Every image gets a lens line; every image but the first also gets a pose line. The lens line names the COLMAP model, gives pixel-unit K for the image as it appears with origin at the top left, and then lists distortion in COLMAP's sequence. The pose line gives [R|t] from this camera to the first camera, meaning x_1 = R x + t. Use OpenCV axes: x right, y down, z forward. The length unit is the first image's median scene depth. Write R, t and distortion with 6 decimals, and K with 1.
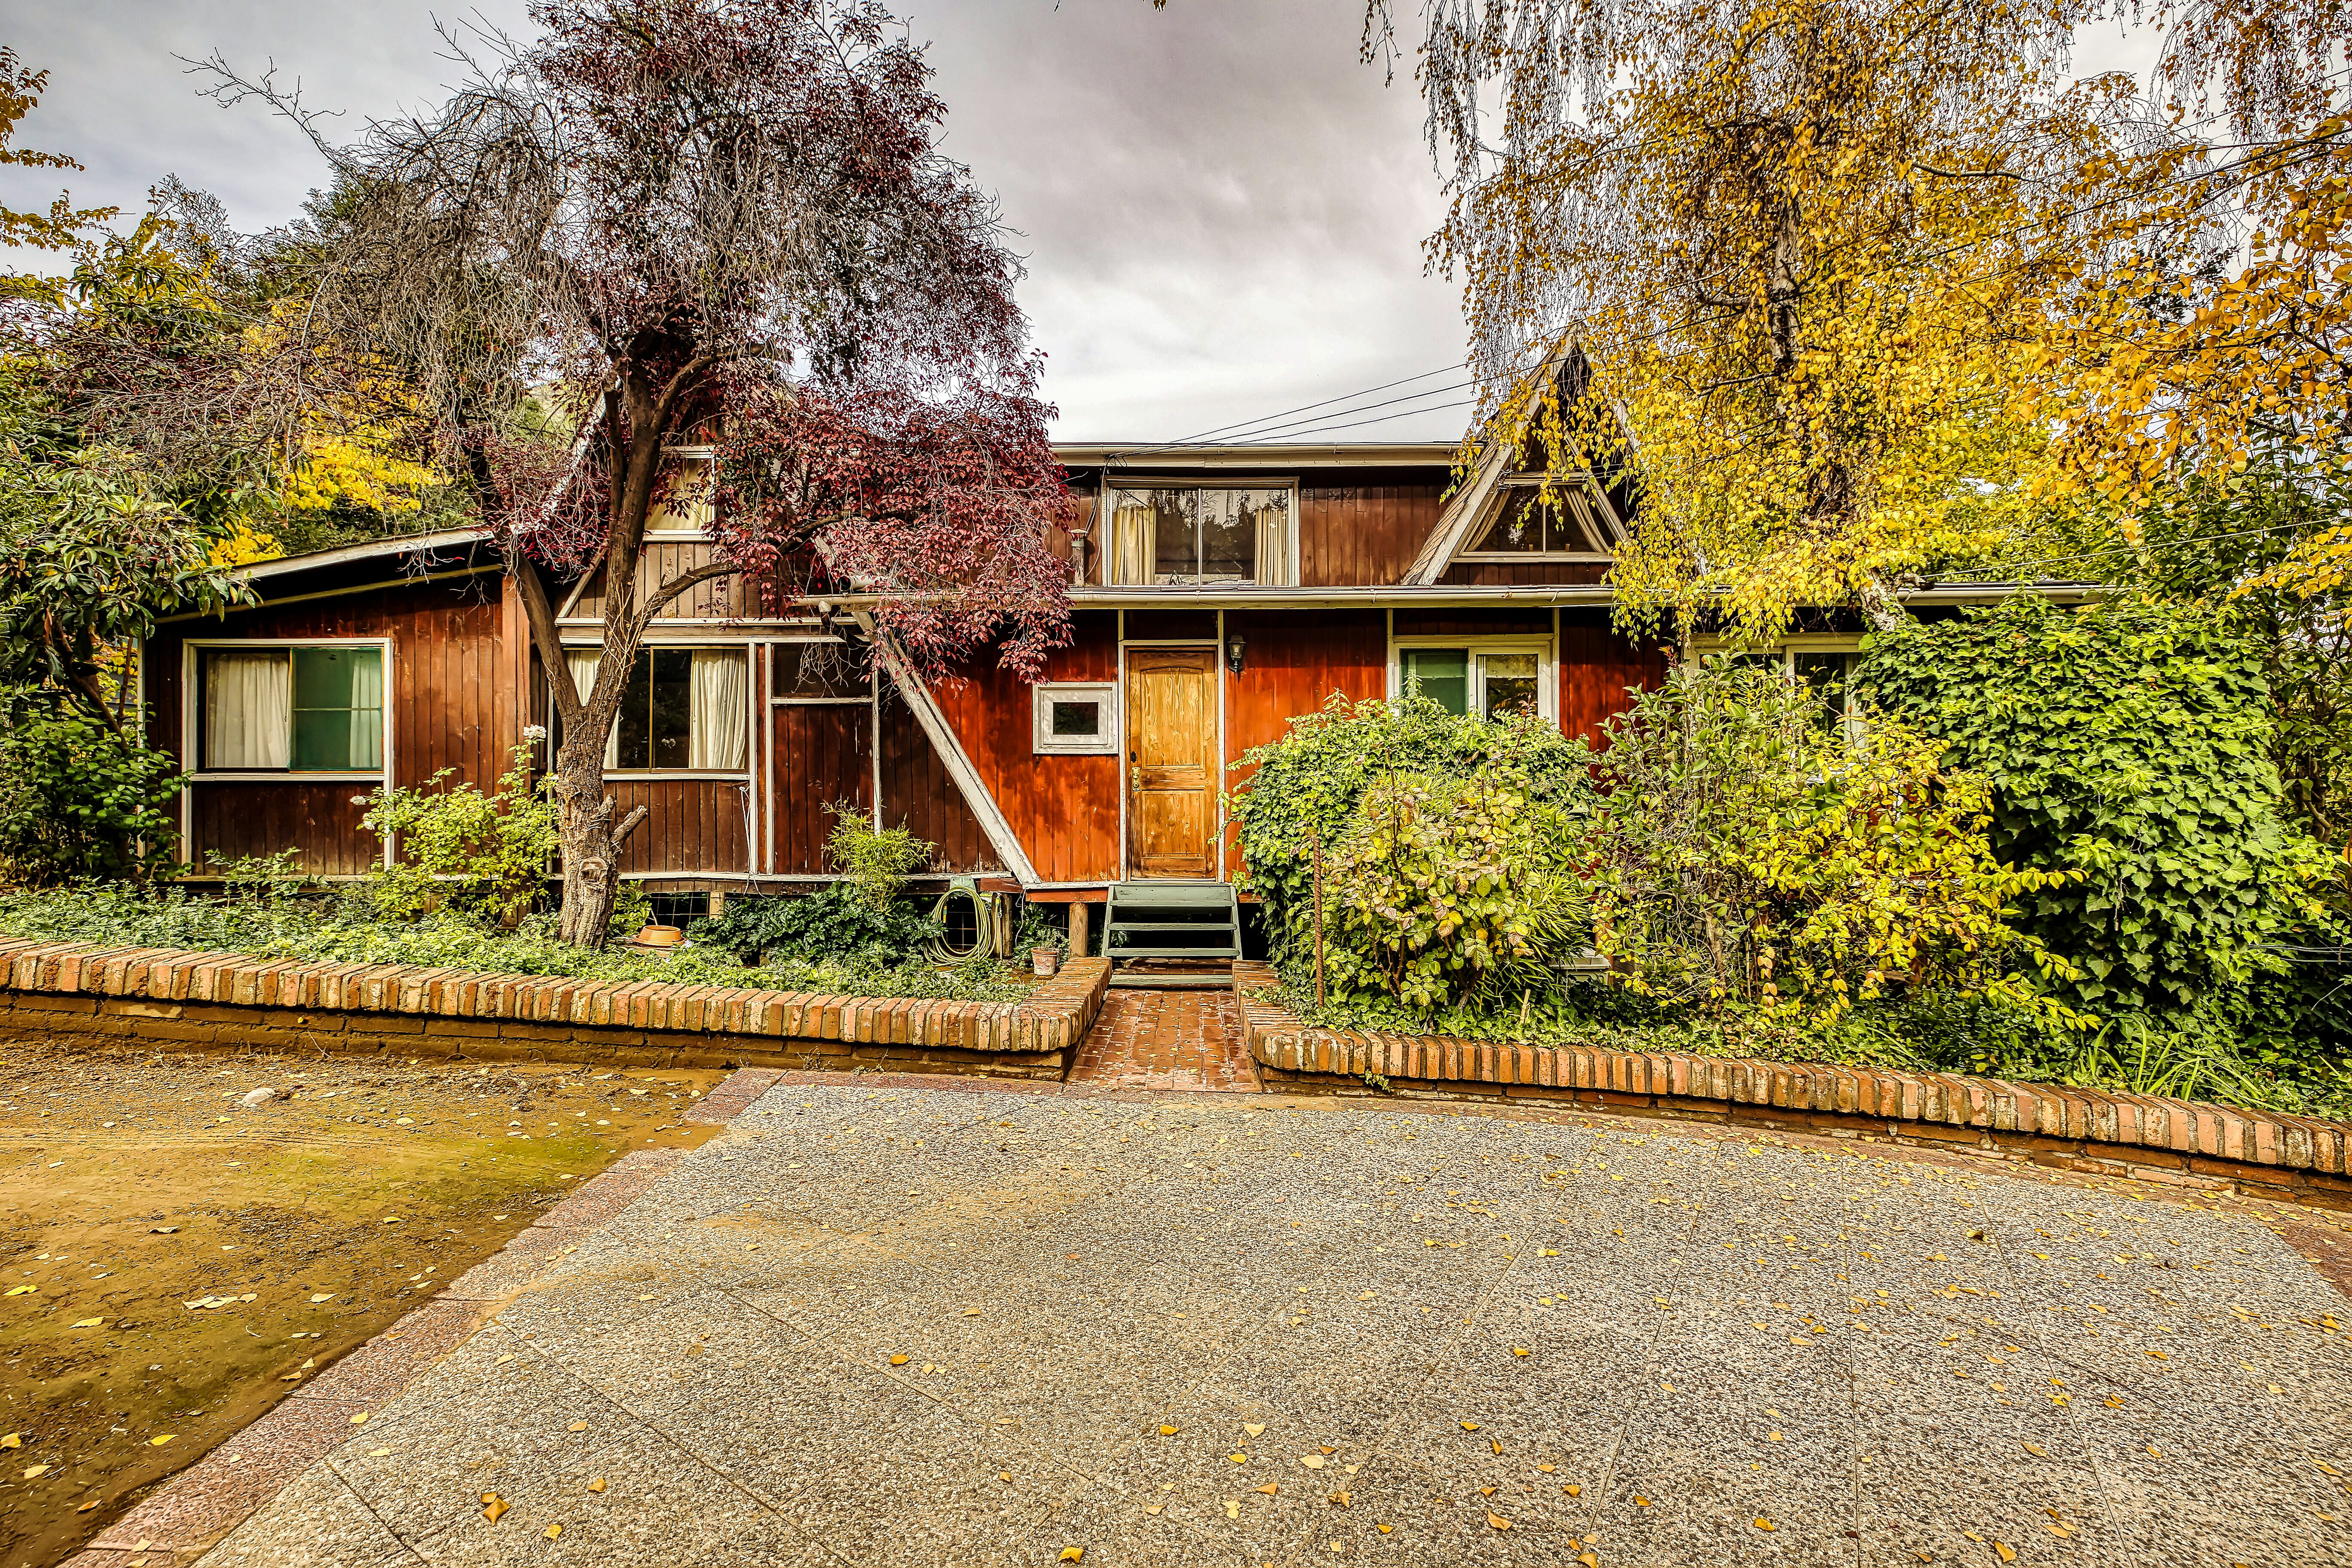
lens RADIAL K [[1001.0, 0, 1165.0], [0, 1001.0, 772.0], [0, 0, 1]] dist [-0.000099, -0.000465]
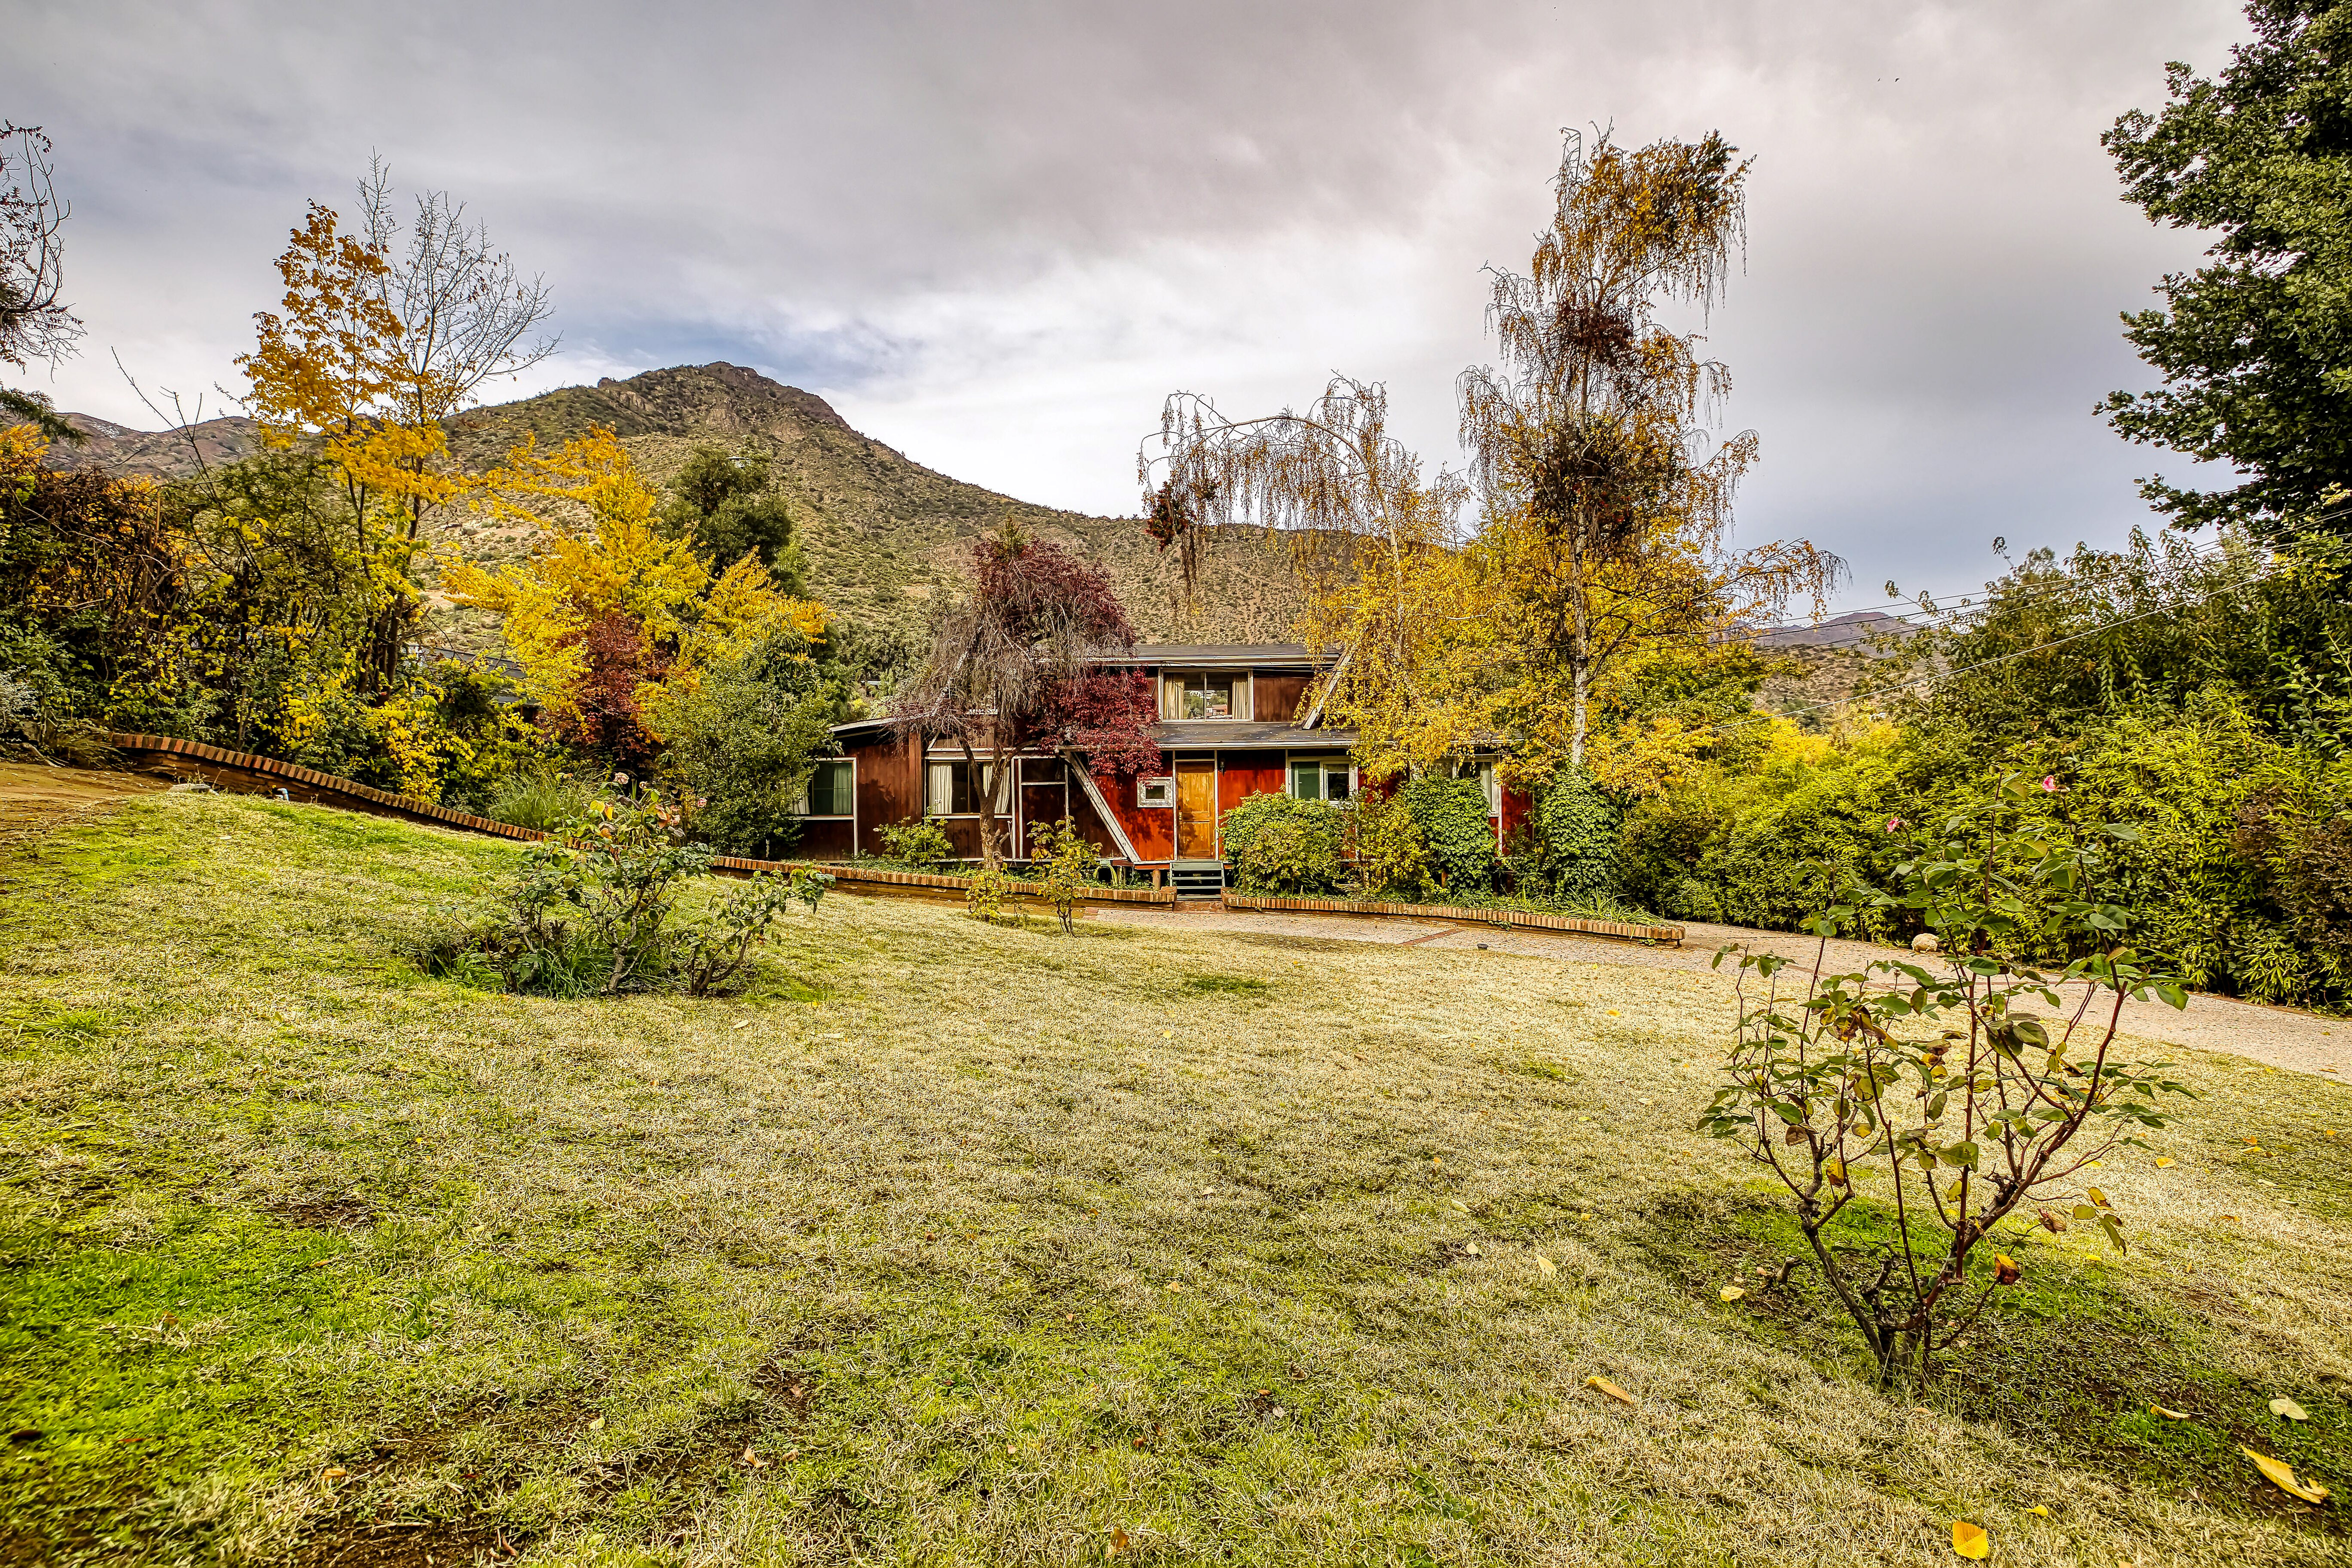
lens RADIAL K [[1001.0, 0, 1165.0], [0, 1001.0, 772.0], [0, 0, 1]] dist [-0.000099, -0.000465]
pose [[0.999964, -0.008409, 0.001234, -0.068670], [0.008405, 0.999961, 0.002609, -0.107929], [-0.001256, -0.002599, 0.999996, -1.387124]]
